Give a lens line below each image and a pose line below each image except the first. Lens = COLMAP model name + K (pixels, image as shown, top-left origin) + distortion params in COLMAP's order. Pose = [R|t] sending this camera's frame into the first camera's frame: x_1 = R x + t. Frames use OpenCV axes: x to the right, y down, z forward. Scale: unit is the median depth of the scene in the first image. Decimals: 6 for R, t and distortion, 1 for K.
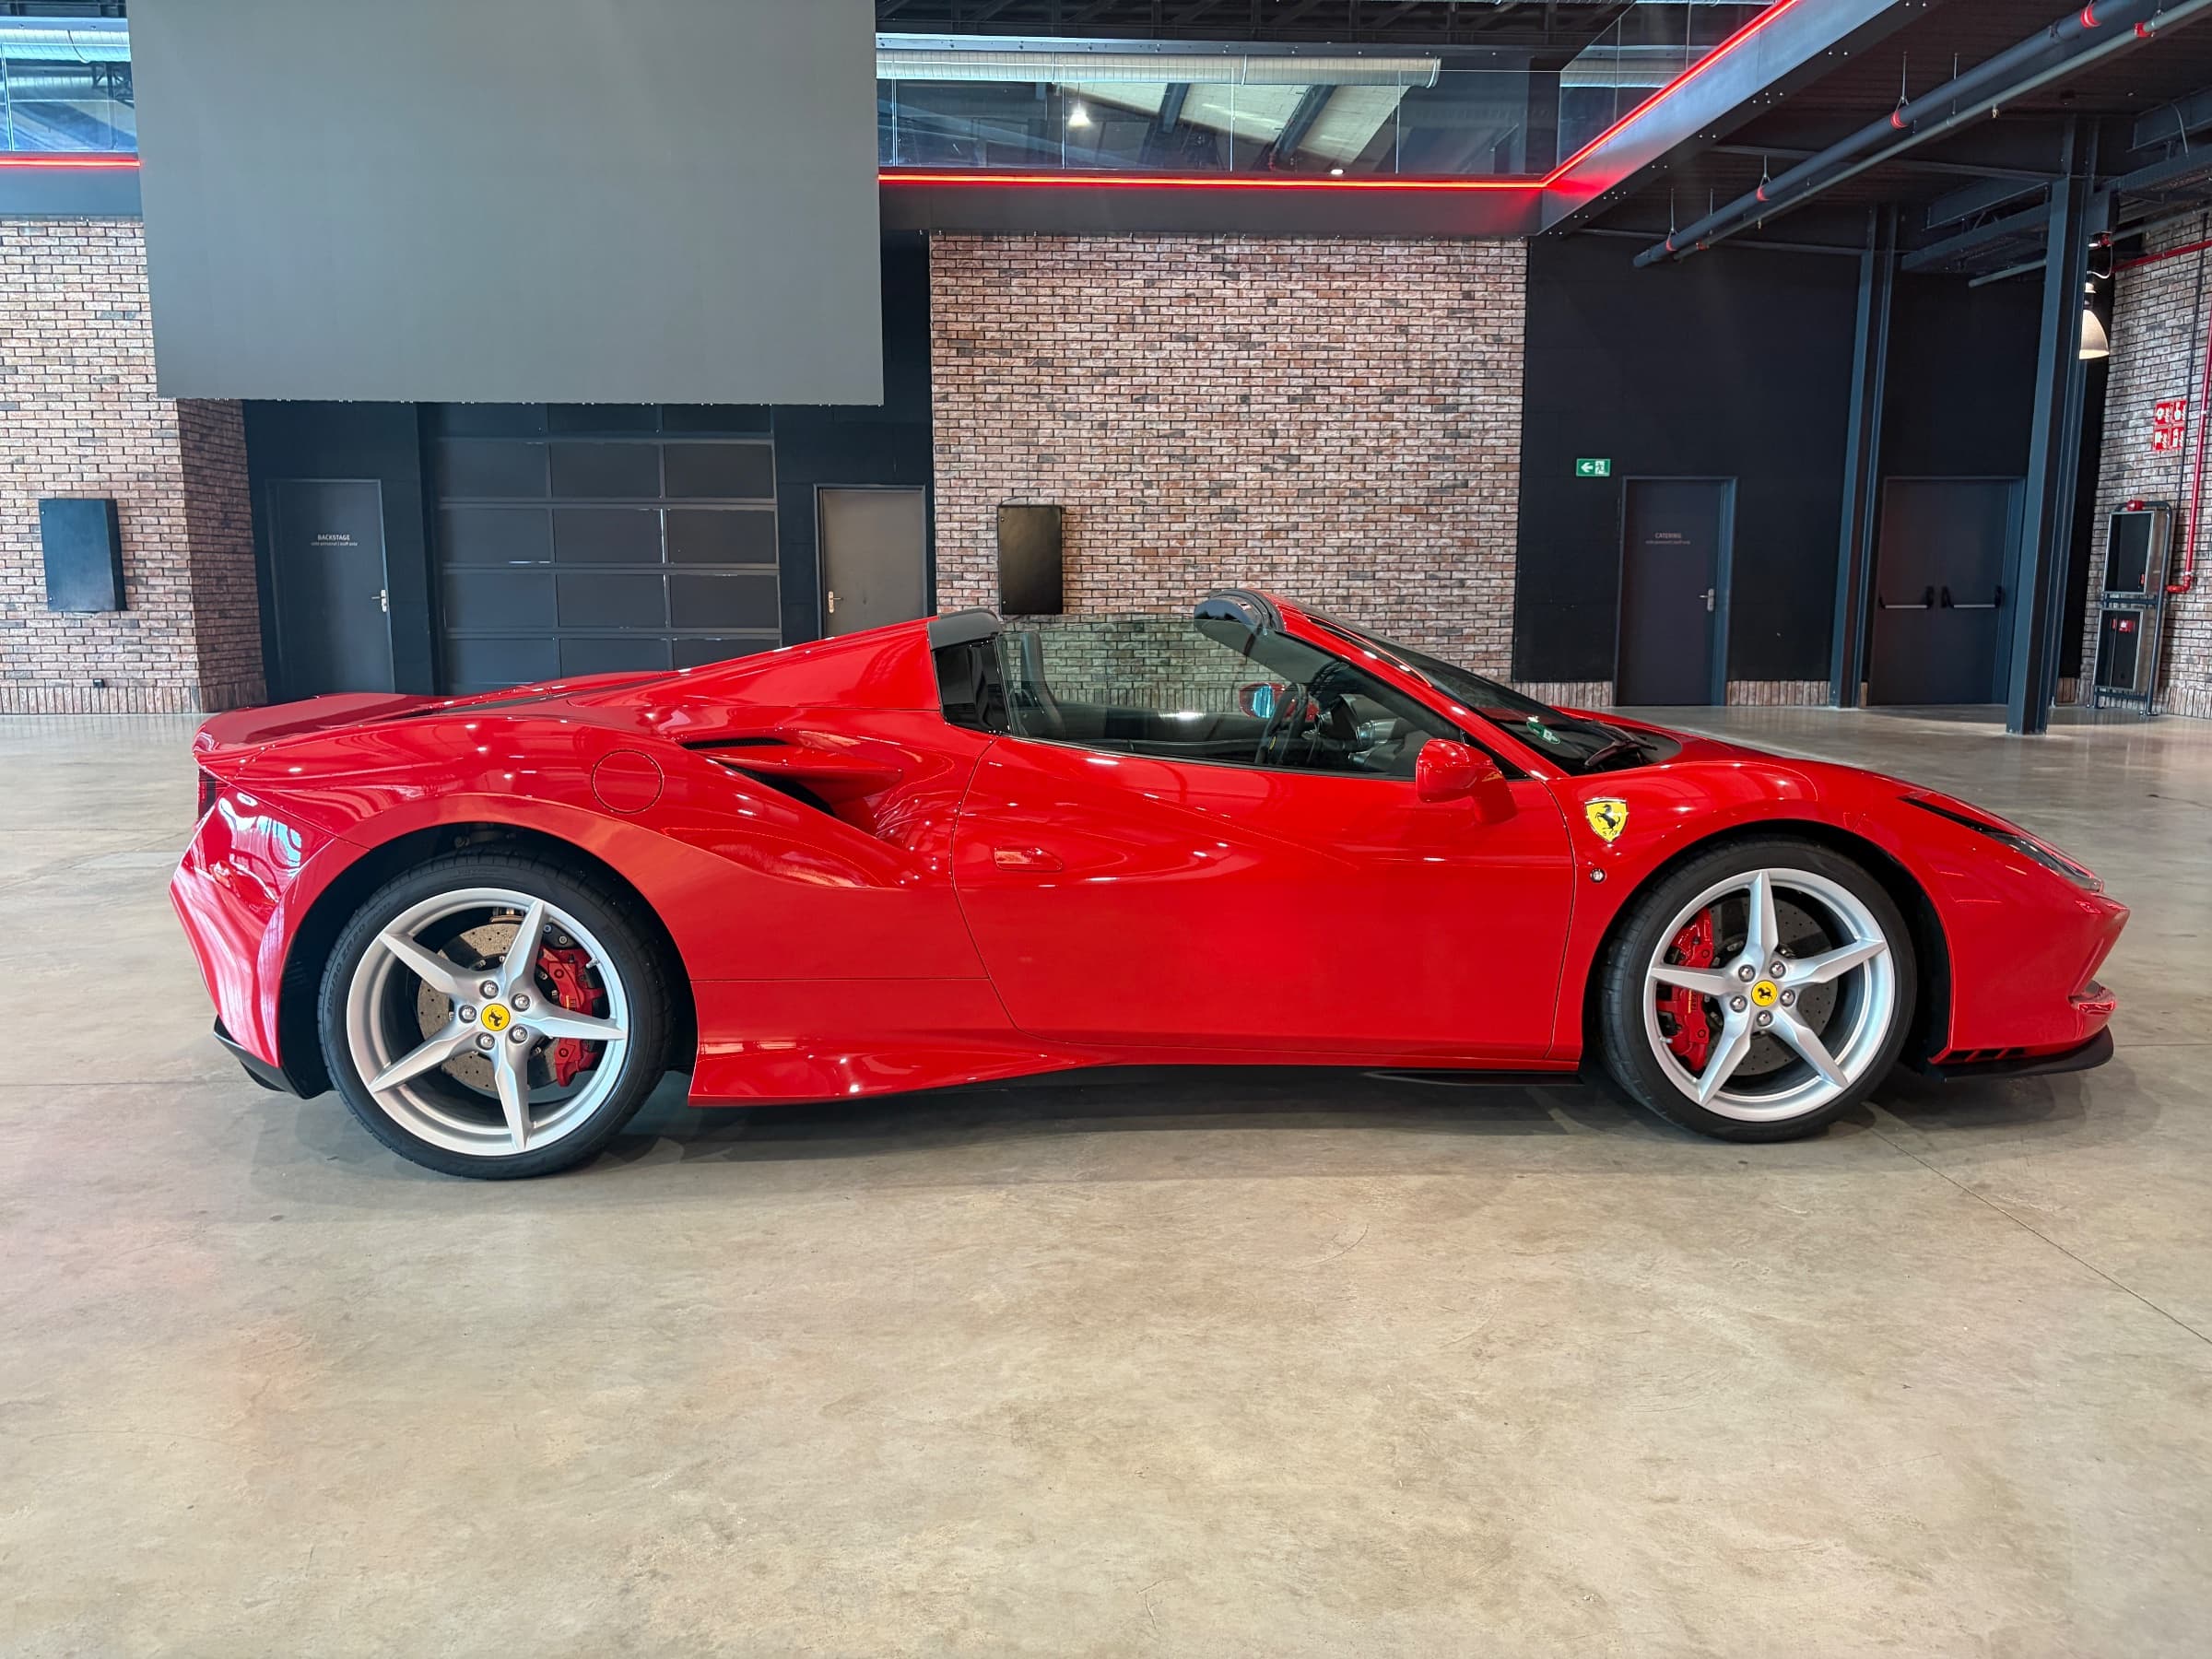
lens RADIAL K [[1661.0, 0, 1106.0], [0, 1661.0, 849.4], [0, 0, 1]] dist [0.039317, -0.048774]
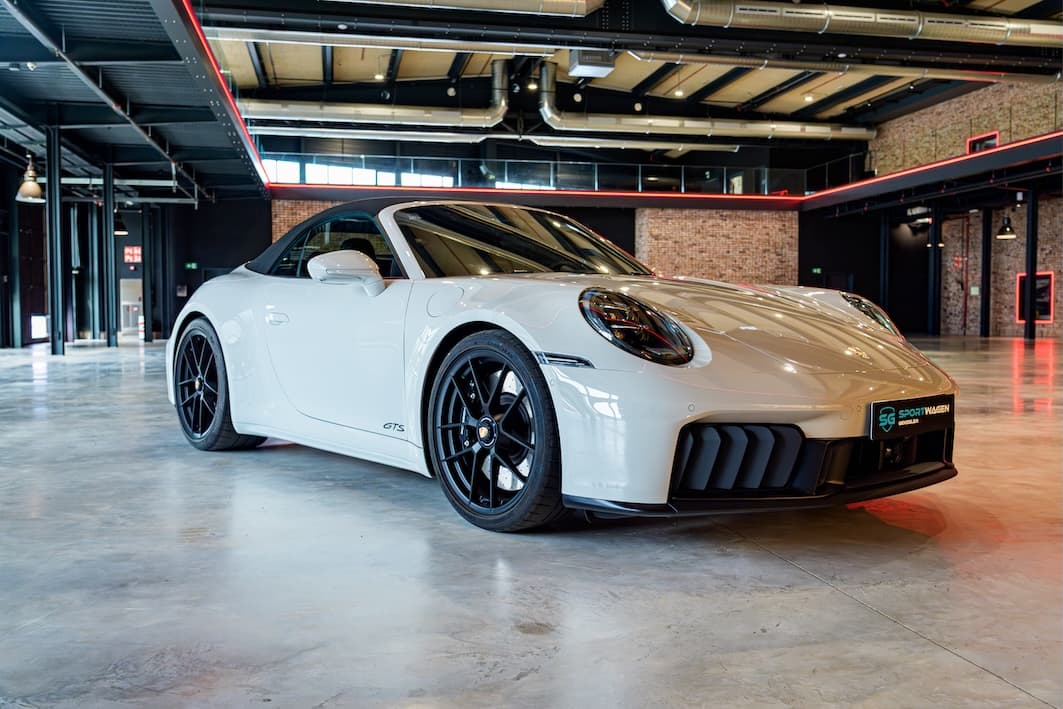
lens RADIAL K [[951.8, 0, 530.0], [0, 951.8, 358.4], [0, 0, 1]] dist [0.007609, 0.008615]
pose [[0.989311, -0.008212, 0.145588, -0.665779], [0.024703, 0.993420, -0.111833, 0.192345], [-0.143711, 0.114234, 0.983004, -0.998125]]
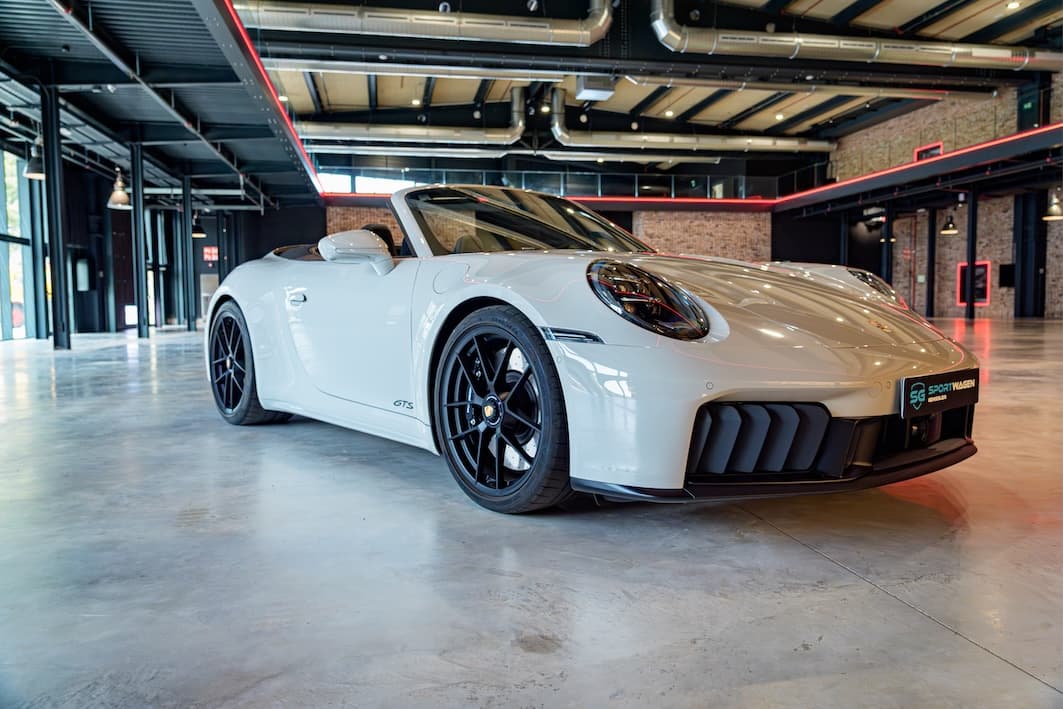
lens RADIAL K [[782.5, 0, 531.5], [0, 782.5, 354.5], [0, 0, 1]] dist [0.007816, -0.000552]
pose [[0.991677, -0.017855, 0.127506, -0.657870], [0.029835, 0.995250, -0.092670, 0.188680], [-0.125246, 0.095703, 0.987499, -0.957313]]
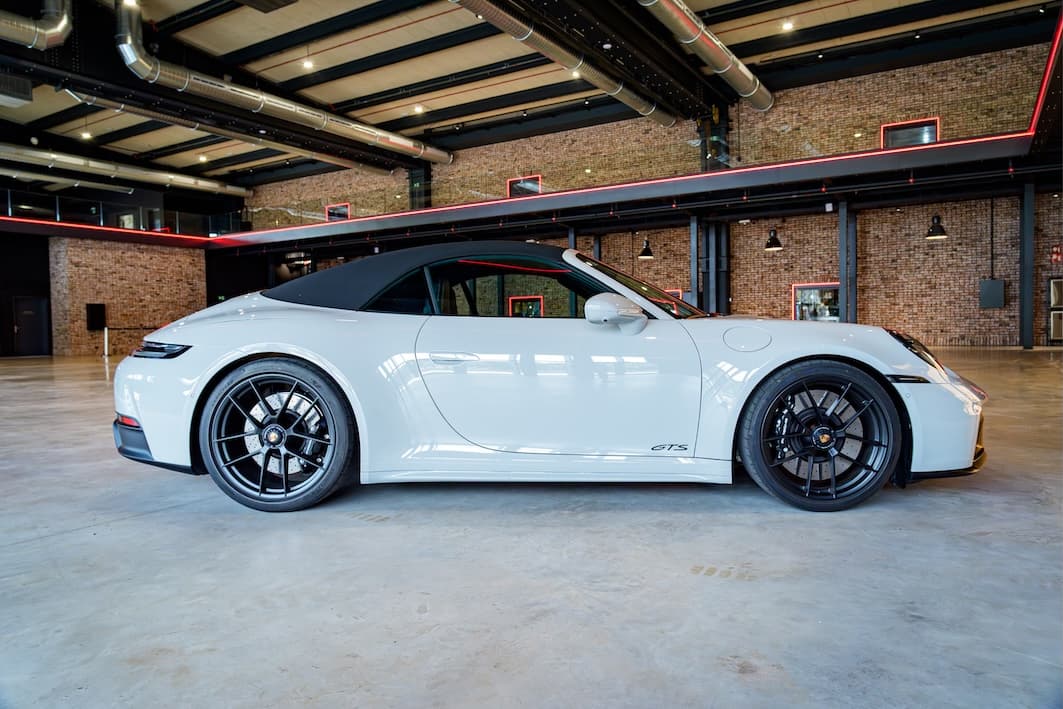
lens RADIAL K [[720.9, 0, 531.5], [0, 720.9, 354.5], [0, 0, 1]] dist [-0.009479, -0.001279]
pose [[0.581664, -0.040778, 0.812406, -0.856409], [0.143126, 0.988291, -0.052869, 0.160546], [-0.800738, 0.147029, 0.580690, -0.849735]]
